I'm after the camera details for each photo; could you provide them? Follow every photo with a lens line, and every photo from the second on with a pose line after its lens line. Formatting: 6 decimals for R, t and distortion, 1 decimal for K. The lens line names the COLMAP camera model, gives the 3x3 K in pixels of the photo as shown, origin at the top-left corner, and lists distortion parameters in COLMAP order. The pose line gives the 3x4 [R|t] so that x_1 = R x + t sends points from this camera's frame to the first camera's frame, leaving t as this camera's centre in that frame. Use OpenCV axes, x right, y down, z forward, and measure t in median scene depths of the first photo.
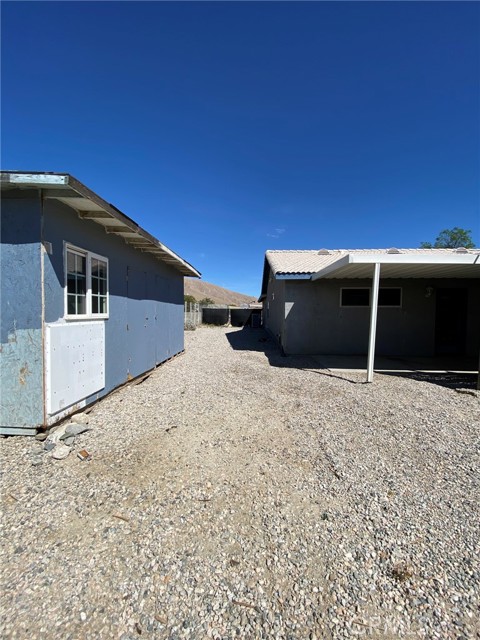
lens RADIAL K [[259.2, 0, 238.2], [0, 259.2, 316.5], [0, 0, 1]] dist [0.015776, -0.000476]
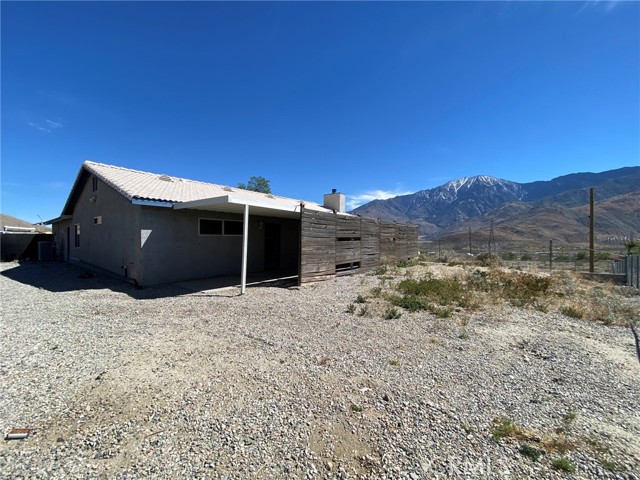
lens RADIAL K [[259.2, 0, 317.9], [0, 259.2, 240.6], [0, 0, 1]] dist [0.015776, -0.000476]
pose [[0.584778, -0.008606, 0.811148, -0.242825], [0.016407, 0.999865, -0.001221, -0.005318], [-0.811028, 0.014023, 0.584840, -0.052506]]
